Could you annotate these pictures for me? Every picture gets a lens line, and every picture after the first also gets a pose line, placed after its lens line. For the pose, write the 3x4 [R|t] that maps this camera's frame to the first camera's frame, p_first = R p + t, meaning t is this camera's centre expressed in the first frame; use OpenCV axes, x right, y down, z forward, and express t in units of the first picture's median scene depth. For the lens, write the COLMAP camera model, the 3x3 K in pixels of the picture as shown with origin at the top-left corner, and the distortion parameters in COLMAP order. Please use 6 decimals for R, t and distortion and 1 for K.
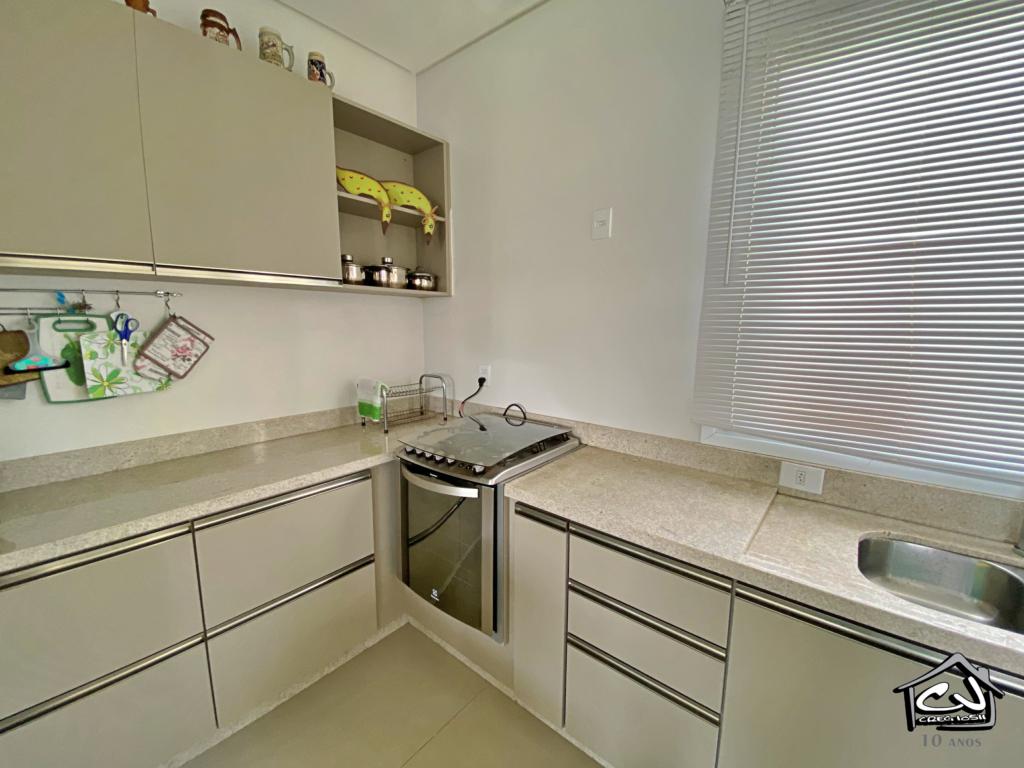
lens RADIAL K [[416.4, 0, 512.0], [0, 416.4, 384.0], [0, 0, 1]] dist [0.013627, -0.017300]
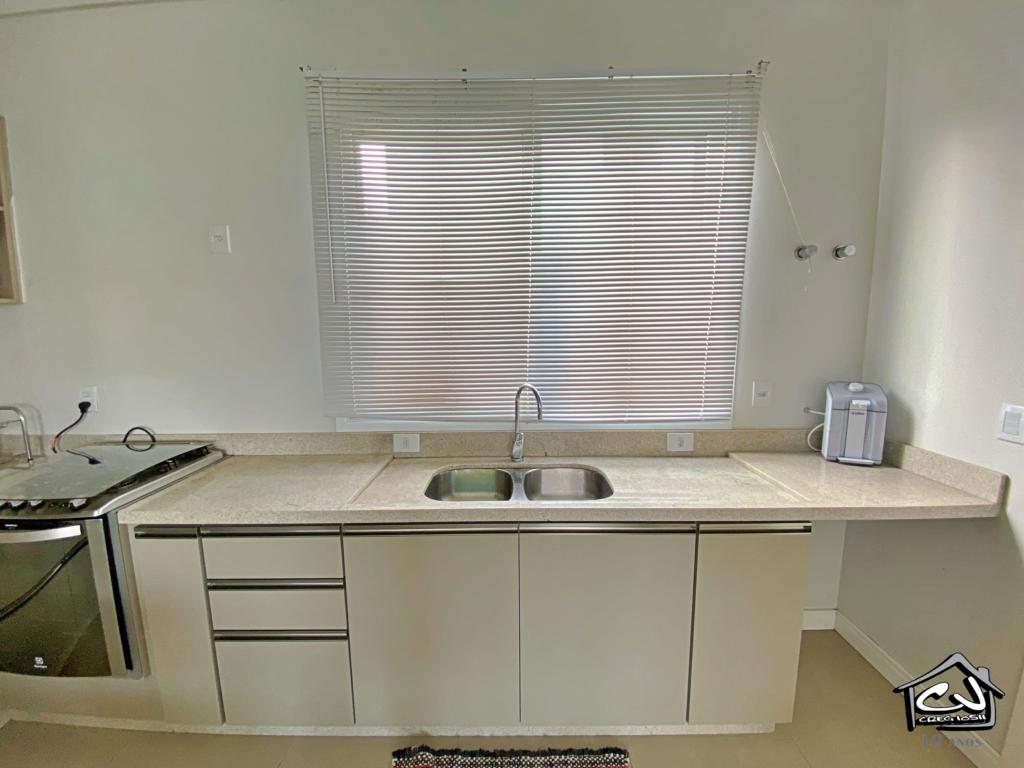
lens RADIAL K [[416.4, 0, 512.0], [0, 416.4, 384.0], [0, 0, 1]] dist [0.013627, -0.017300]
pose [[0.767785, -0.100768, 0.632734, 0.098734], [0.107944, 0.993782, 0.027283, 0.026907], [-0.631549, 0.047352, 0.773888, -0.282000]]
